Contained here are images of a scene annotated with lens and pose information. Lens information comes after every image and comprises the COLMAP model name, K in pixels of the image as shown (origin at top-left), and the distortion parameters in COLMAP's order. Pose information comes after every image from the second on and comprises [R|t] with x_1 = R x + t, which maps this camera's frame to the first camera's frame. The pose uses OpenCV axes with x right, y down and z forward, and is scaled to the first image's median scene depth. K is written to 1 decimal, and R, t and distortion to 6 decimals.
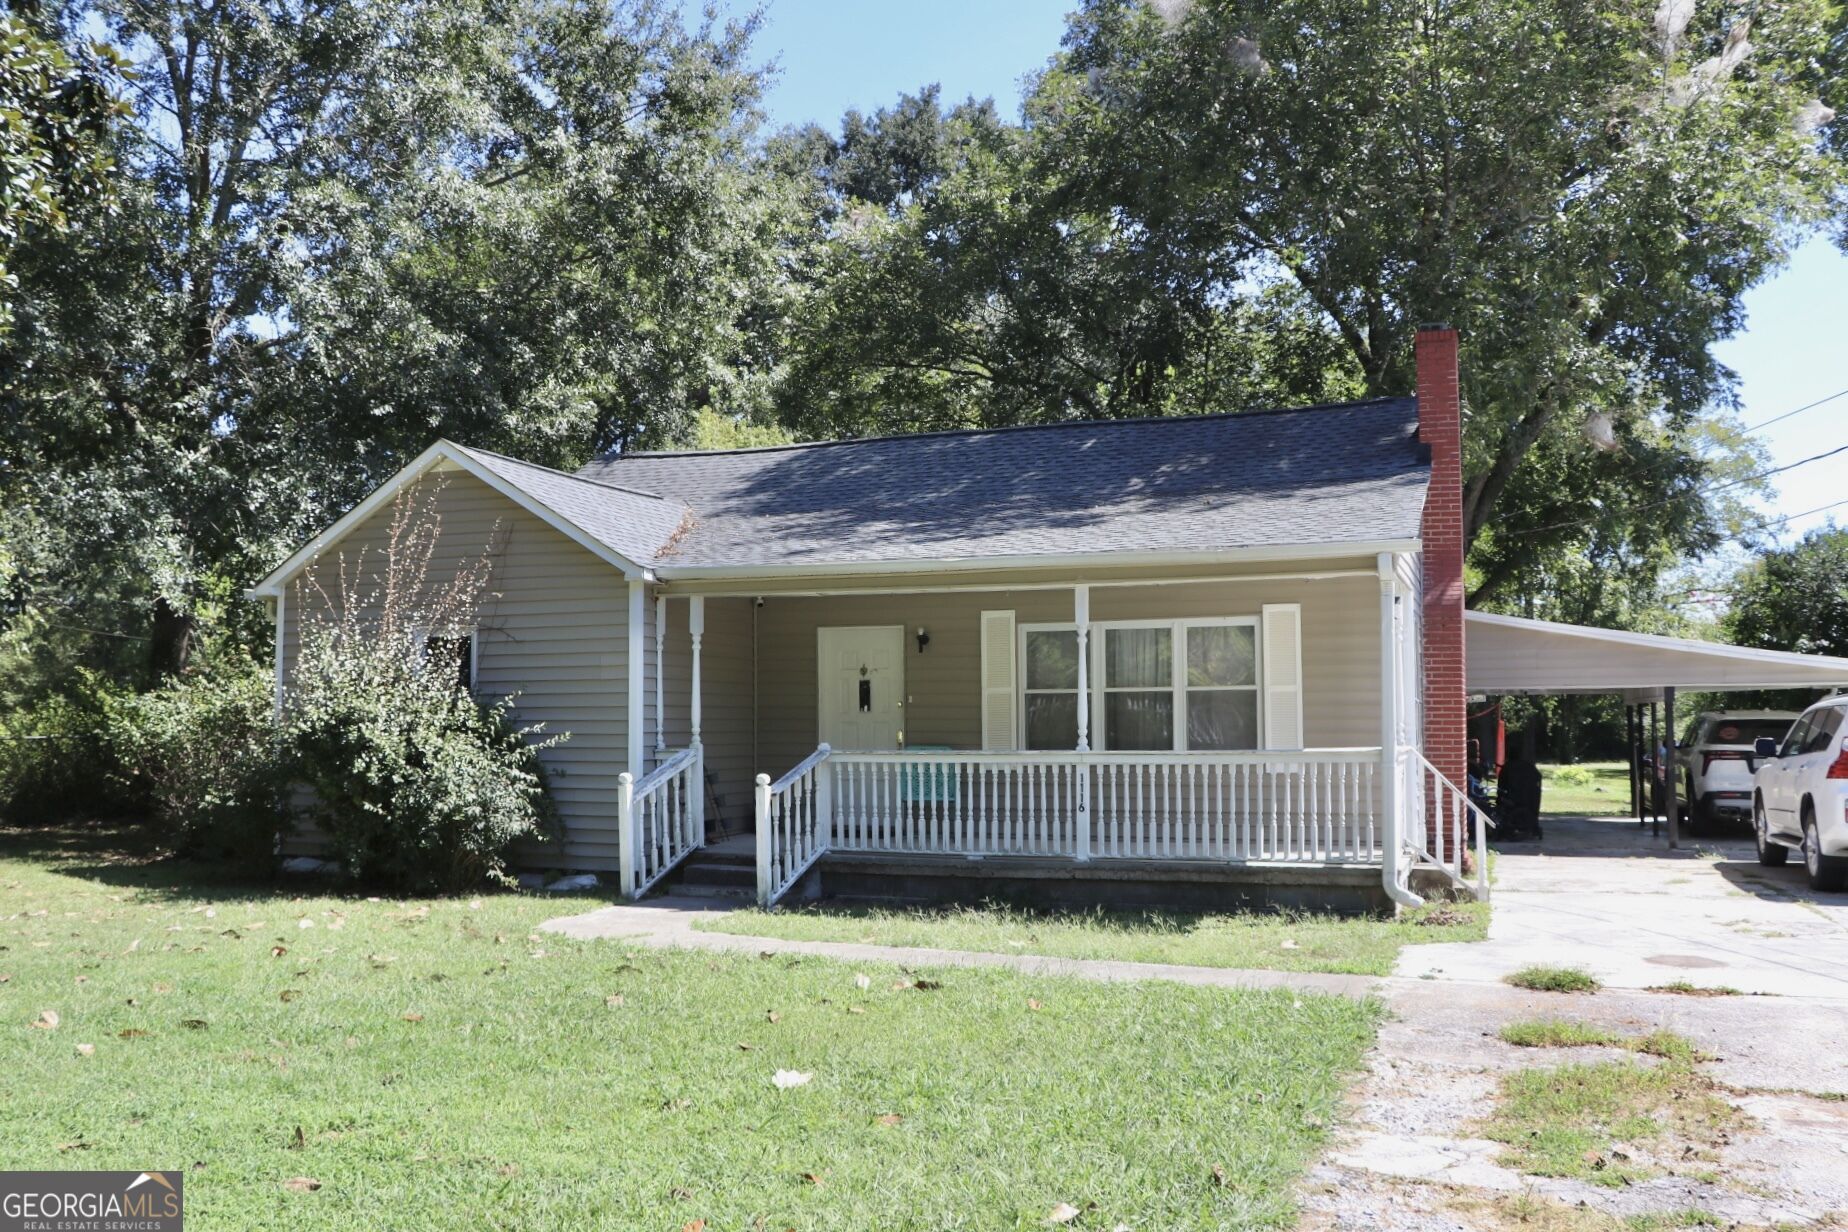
lens RADIAL K [[1572.9, 0, 924.0], [0, 1572.9, 616.0], [0, 0, 1]] dist [-0.188506, 0.166949]
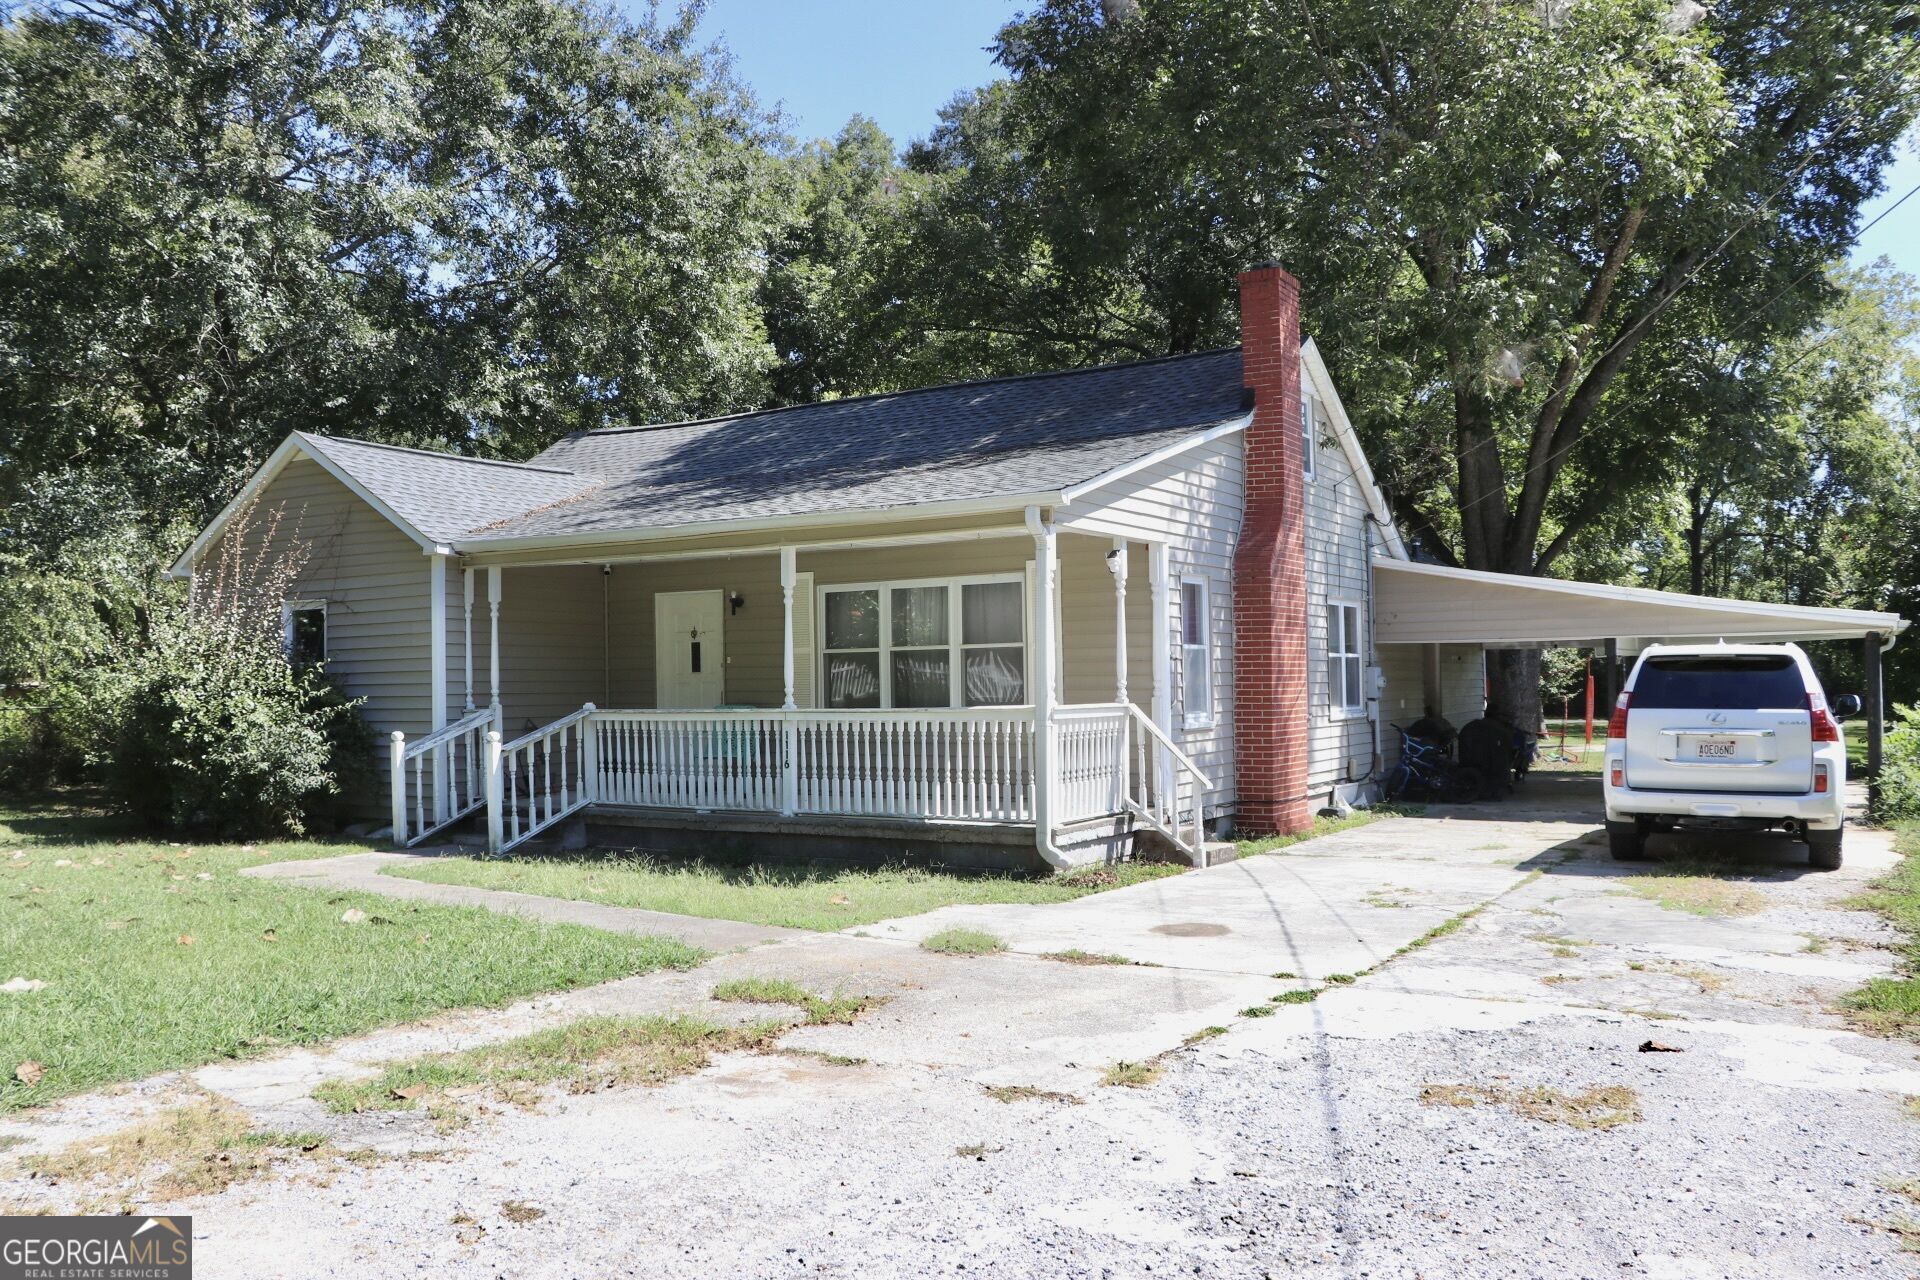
lens RADIAL K [[1574.4, 0, 953.1], [0, 1574.4, 649.6], [0, 0, 1]] dist [-0.180351, 0.148928]
pose [[0.982504, -0.014012, -0.185716, 0.360339], [0.022530, 0.998785, 0.043830, 0.004288], [0.184876, -0.047247, 0.981625, 0.011467]]
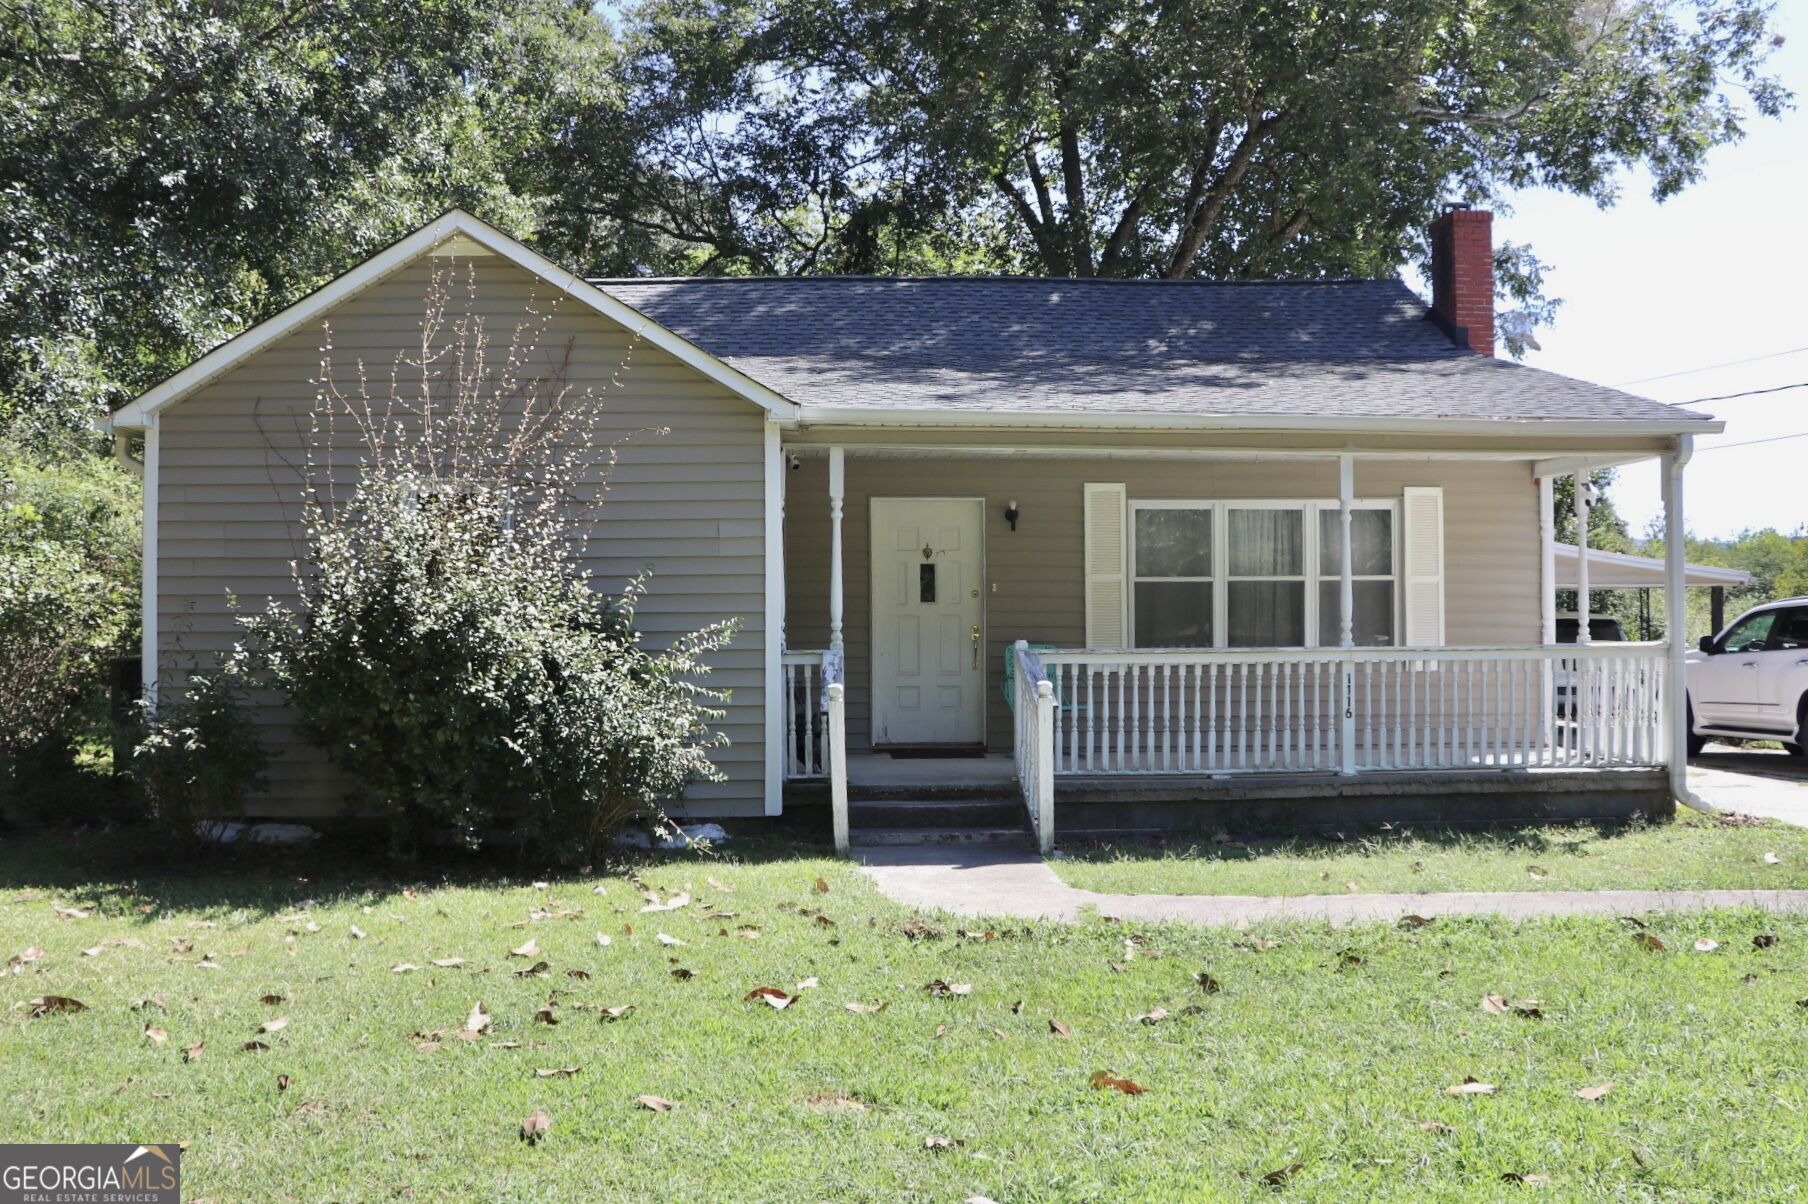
lens RADIAL K [[1575.1, 0, 886.9], [0, 1575.1, 610.8], [0, 0, 1]] dist [-0.193913, 0.194917]
pose [[0.919803, 0.001803, 0.392377, -0.419346], [-0.025220, 0.998193, 0.054534, 0.023696], [-0.391570, -0.060057, 0.918186, 0.289416]]
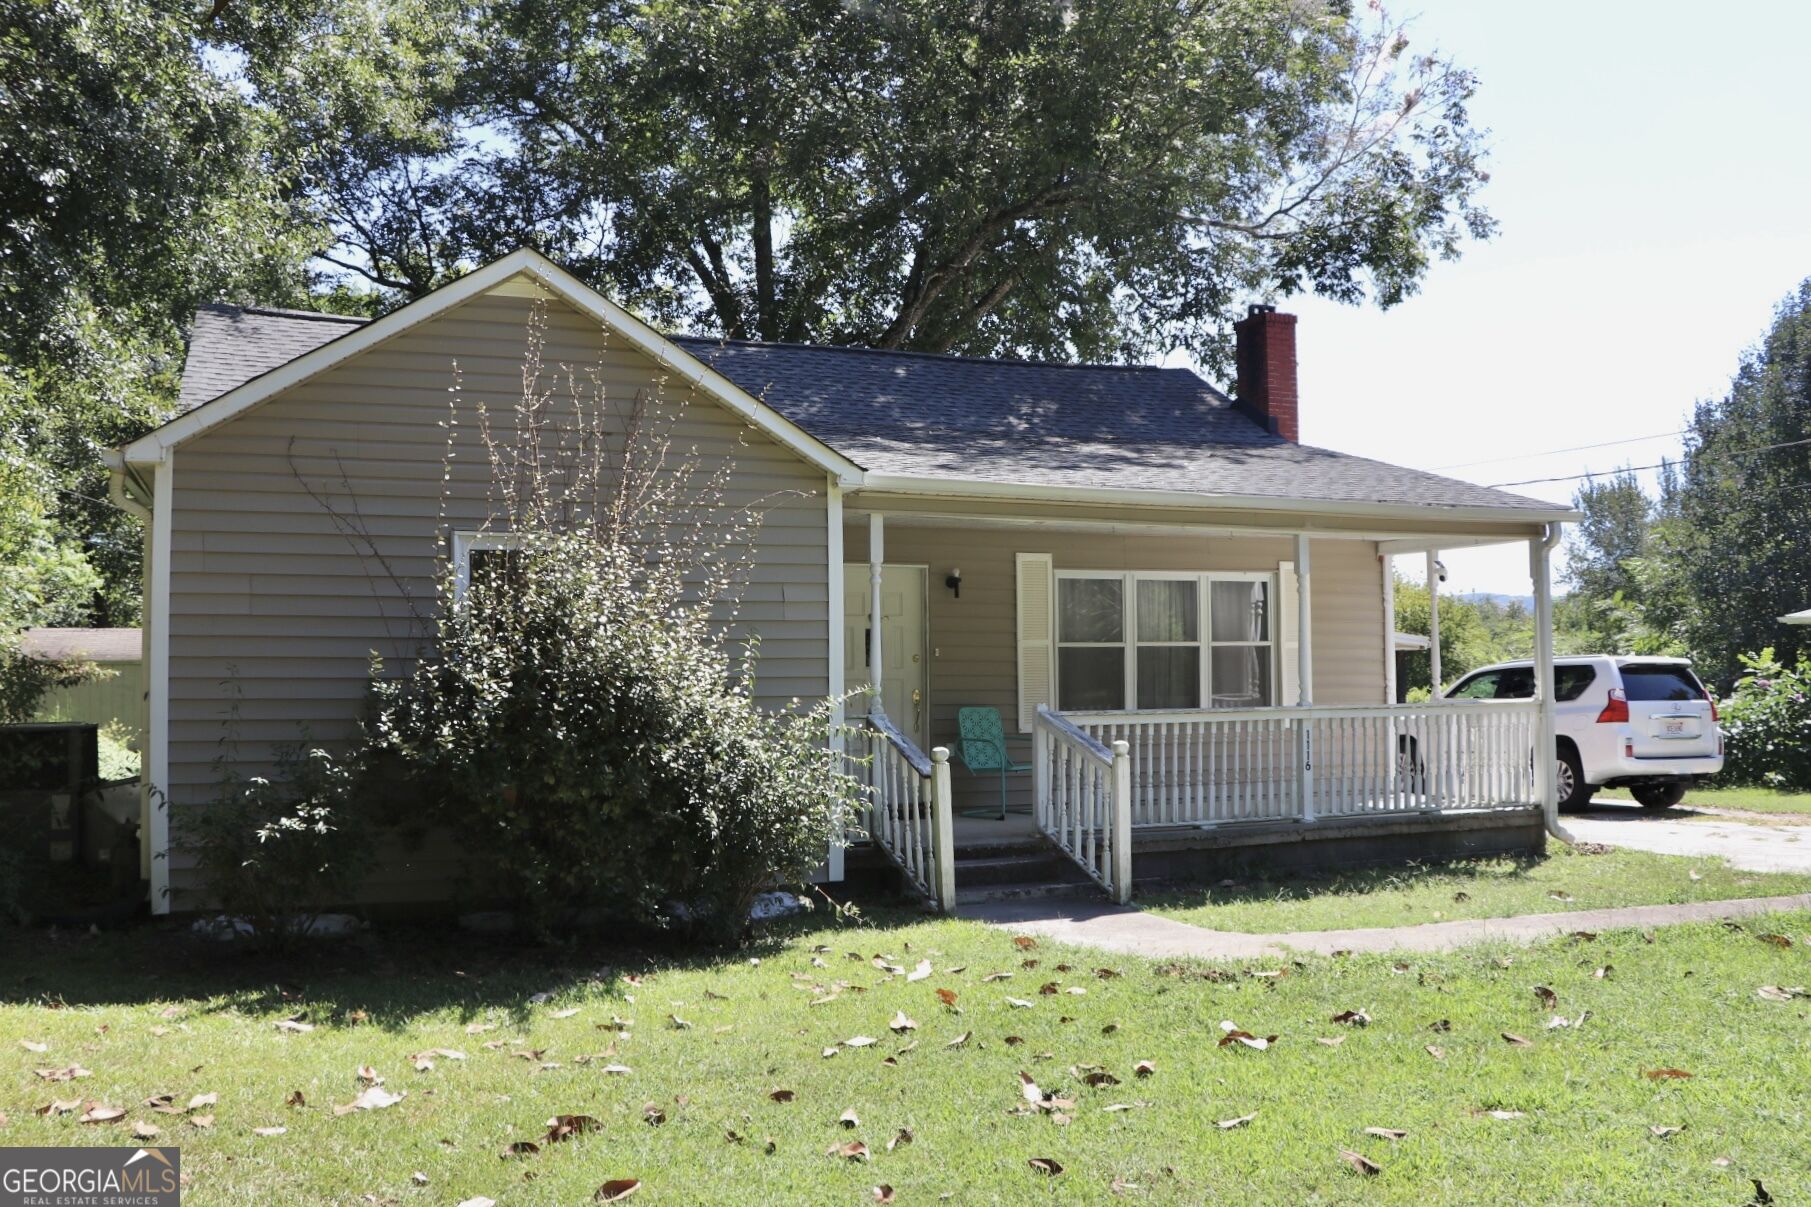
lens RADIAL K [[1577.7, 0, 888.3], [0, 1577.7, 612.3], [0, 0, 1]] dist [-0.193913, 0.194917]
pose [[0.745477, 0.026289, 0.666012, -0.650884], [-0.039356, 0.999215, 0.004610, 0.031259], [-0.665368, -0.029648, 0.745927, 0.419401]]
